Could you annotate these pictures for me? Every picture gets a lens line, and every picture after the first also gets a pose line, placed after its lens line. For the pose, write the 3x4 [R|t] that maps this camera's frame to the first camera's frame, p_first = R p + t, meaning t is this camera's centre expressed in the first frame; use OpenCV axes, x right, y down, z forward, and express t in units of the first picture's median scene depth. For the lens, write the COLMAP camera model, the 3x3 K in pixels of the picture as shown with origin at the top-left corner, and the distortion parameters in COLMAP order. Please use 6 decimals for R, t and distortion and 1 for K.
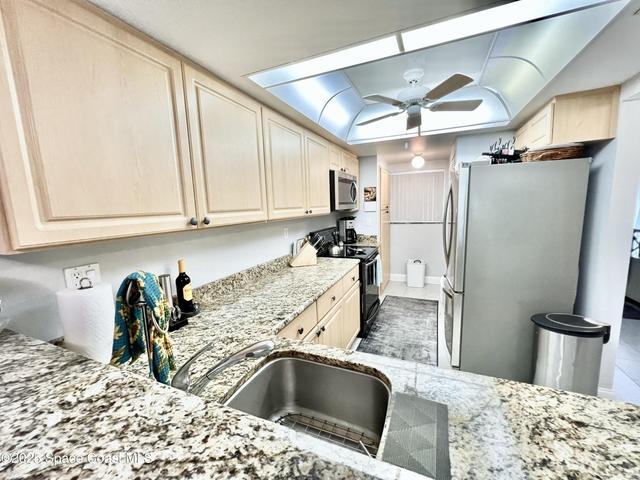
lens RADIAL K [[256.6, 0, 320.0], [0, 256.6, 240.0], [0, 0, 1]] dist [-0.000433, 0.000011]
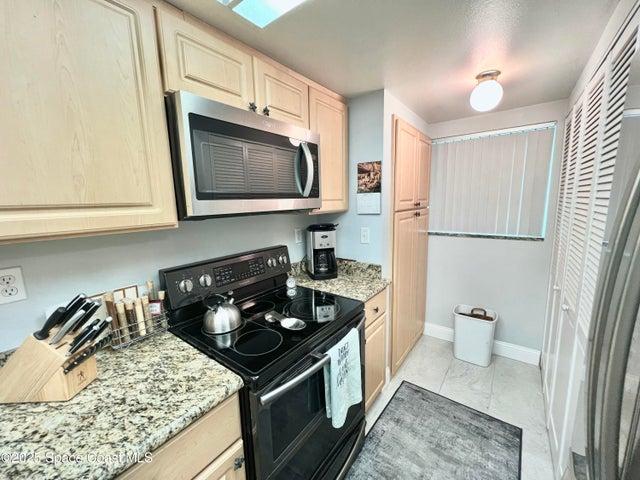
lens RADIAL K [[266.3, 0, 320.0], [0, 266.3, 240.0], [0, 0, 1]] dist [0.001987, 0.000220]
pose [[0.974337, 0.053204, -0.218717, 0.218587], [-0.047258, 0.998359, 0.032333, -0.075988], [0.220079, -0.021168, 0.975252, 0.504503]]
